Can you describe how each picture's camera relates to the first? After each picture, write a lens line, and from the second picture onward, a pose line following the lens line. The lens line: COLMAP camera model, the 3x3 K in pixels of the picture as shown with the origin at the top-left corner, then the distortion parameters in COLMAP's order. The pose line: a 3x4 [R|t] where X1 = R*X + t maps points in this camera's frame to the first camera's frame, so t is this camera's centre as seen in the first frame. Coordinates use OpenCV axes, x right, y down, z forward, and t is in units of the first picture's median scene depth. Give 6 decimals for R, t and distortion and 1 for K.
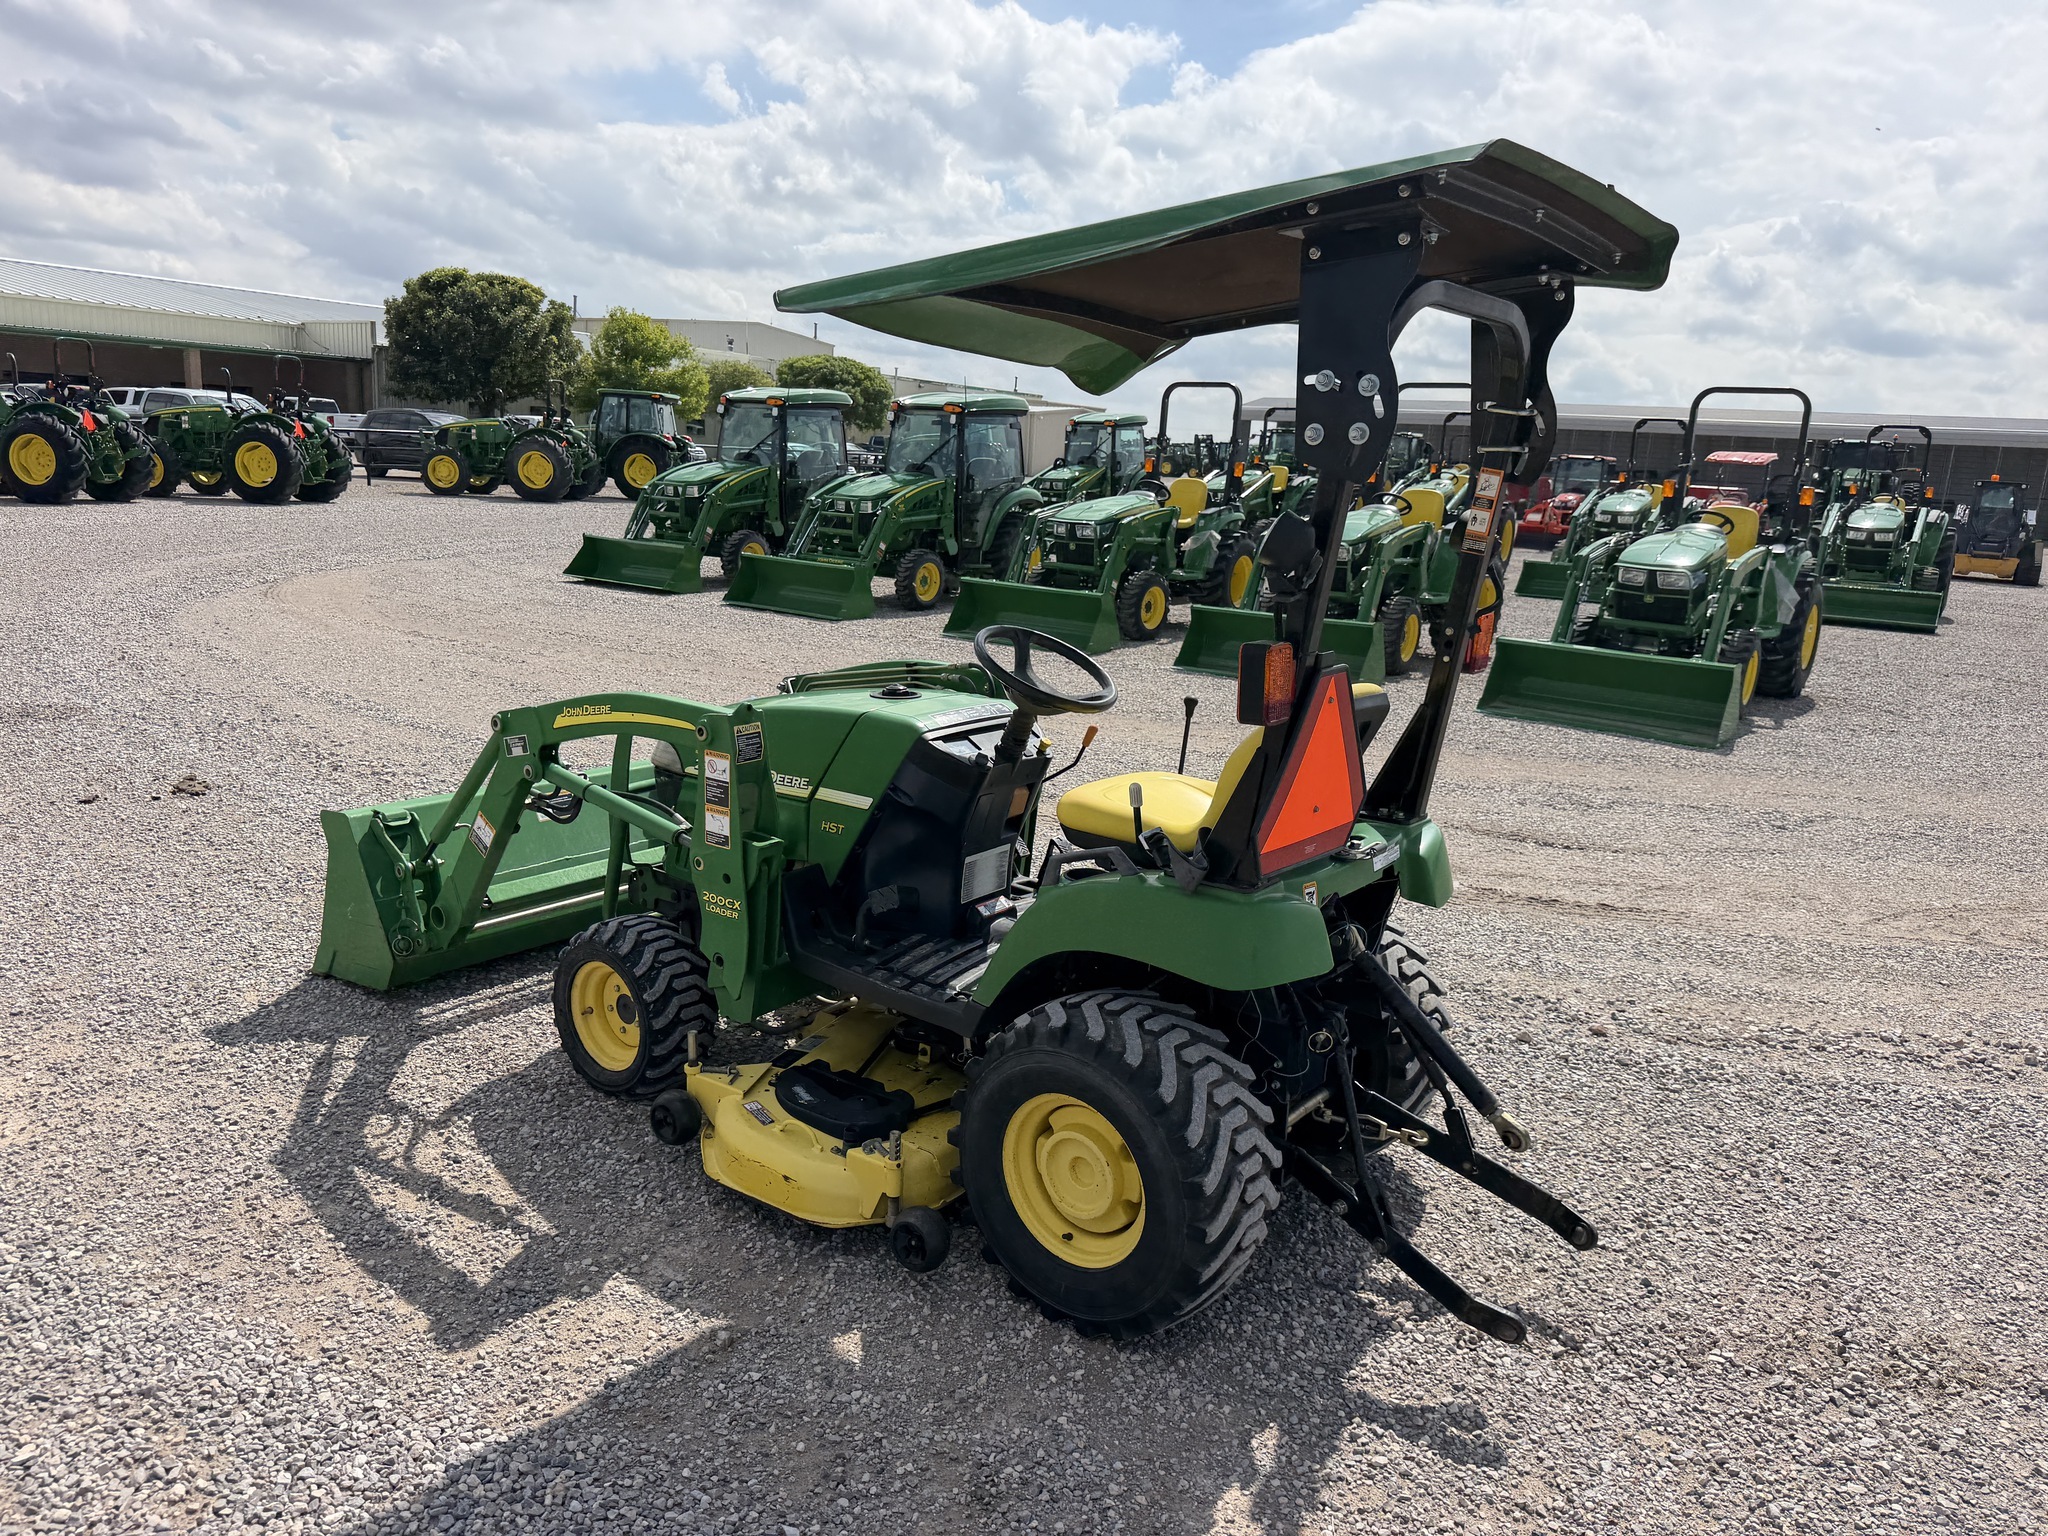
lens RADIAL K [[1477.6, 0, 1024.0], [0, 1477.6, 768.0], [0, 0, 1]] dist [-0.013785, -0.008941]
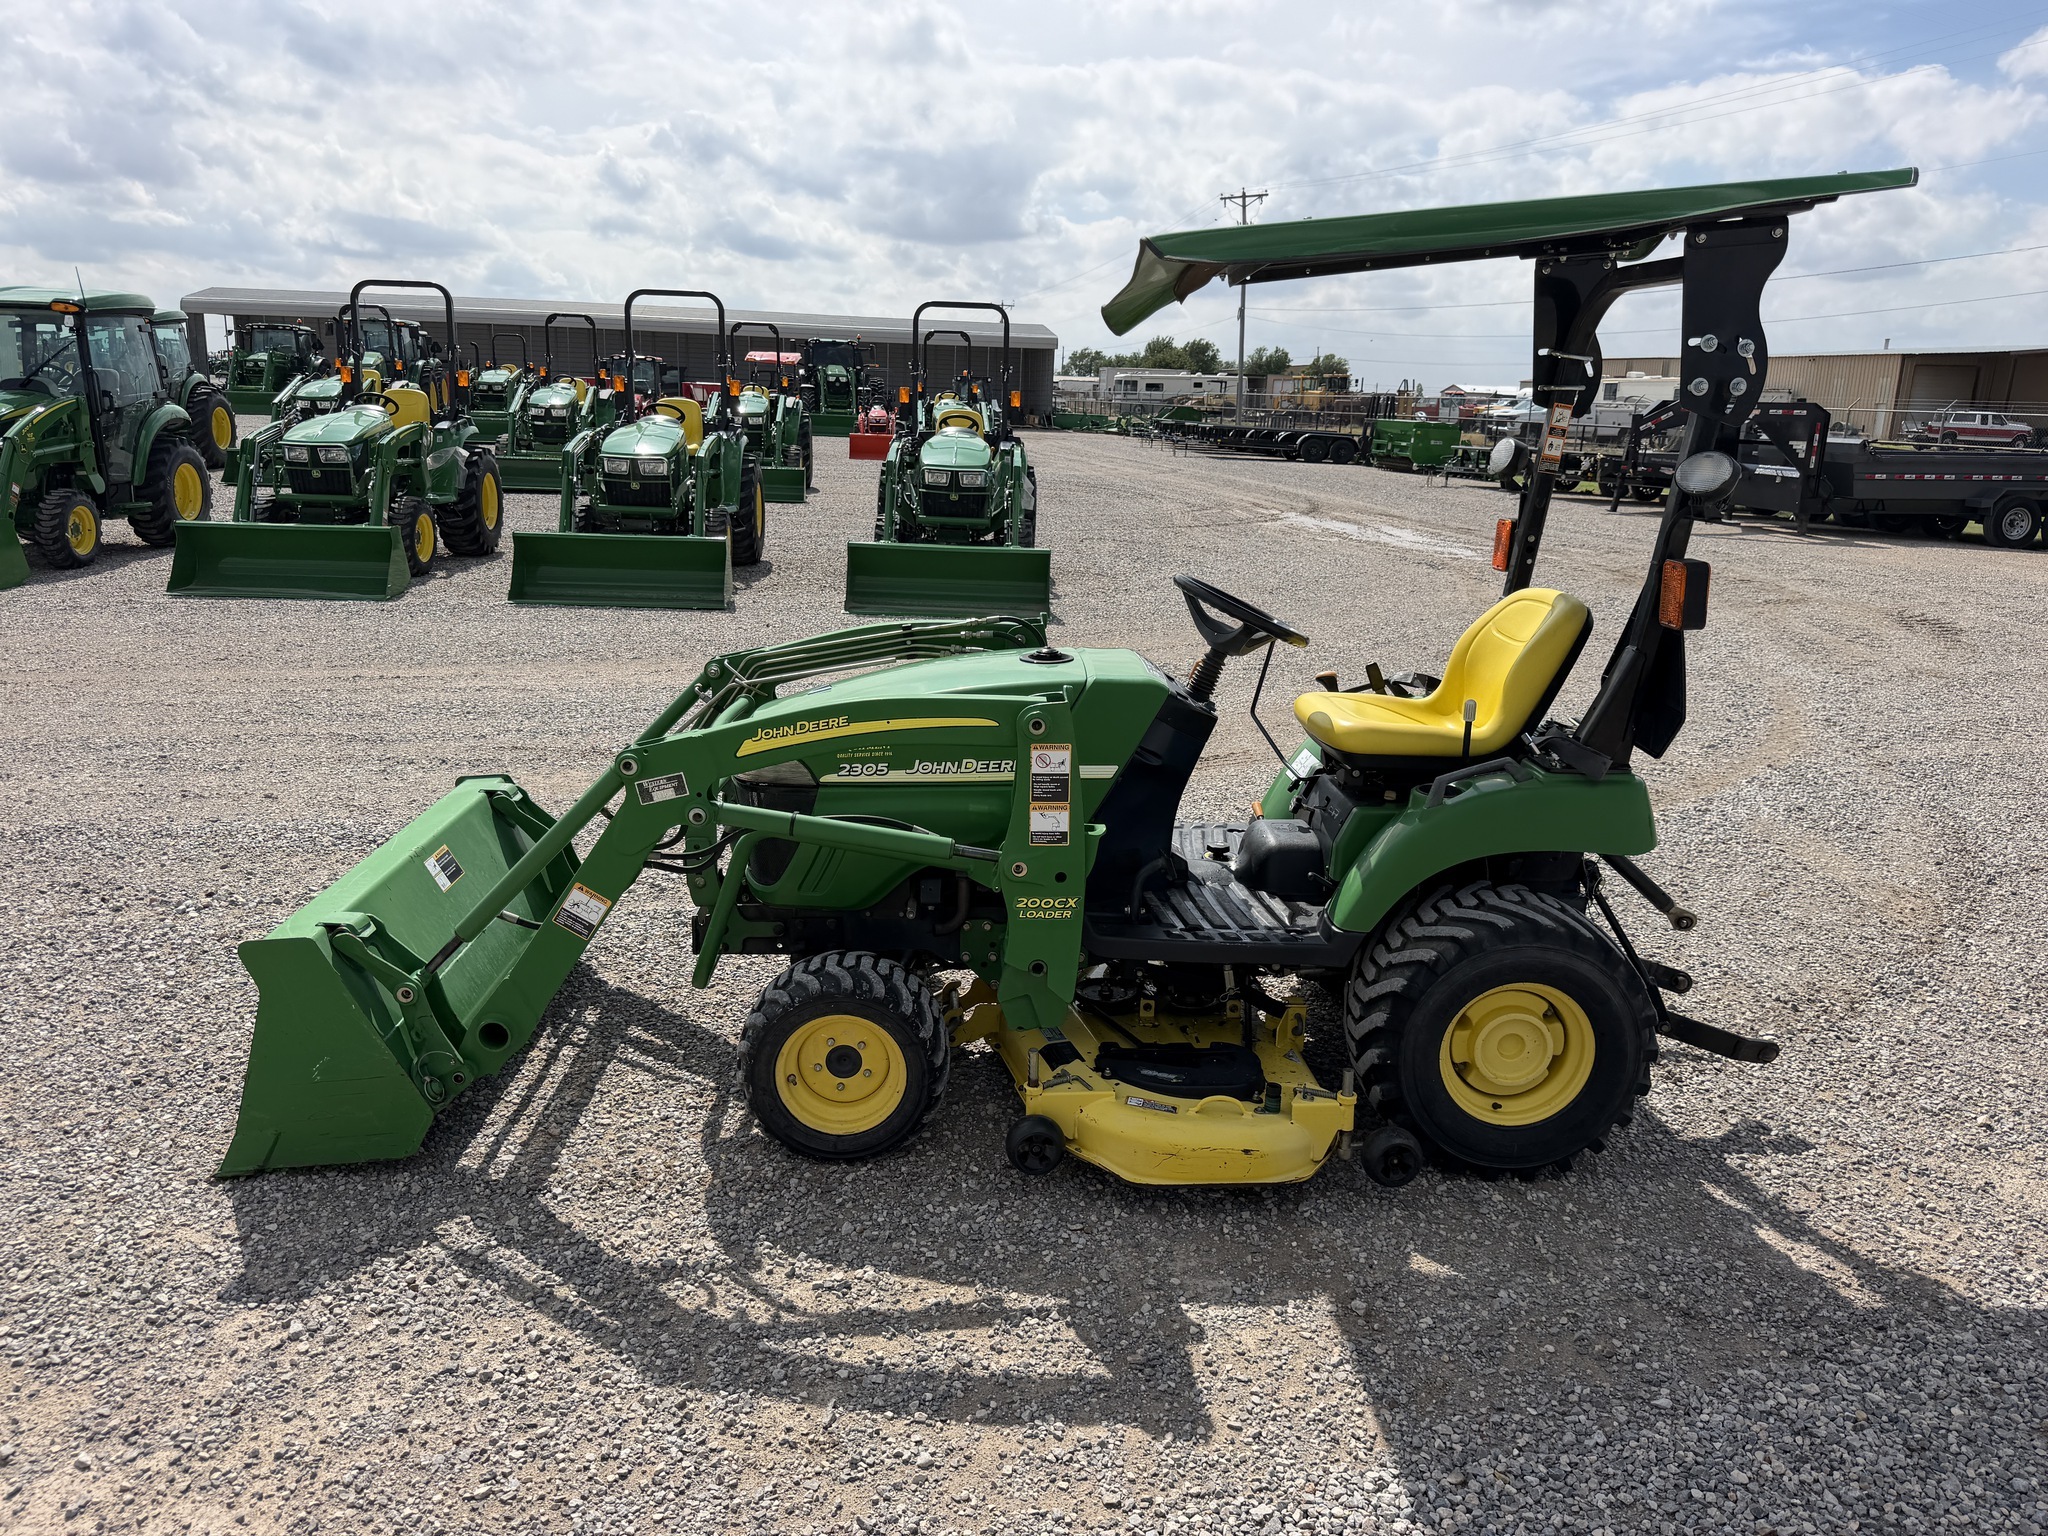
lens RADIAL K [[1470.4, 0, 1023.5], [0, 1470.4, 733.3], [0, 0, 1]] dist [-0.006753, 0.001078]
pose [[0.760783, -0.164166, 0.627901, -0.188680], [0.133982, 0.986366, 0.095551, -0.025439], [-0.635026, 0.011434, 0.772406, 0.072446]]
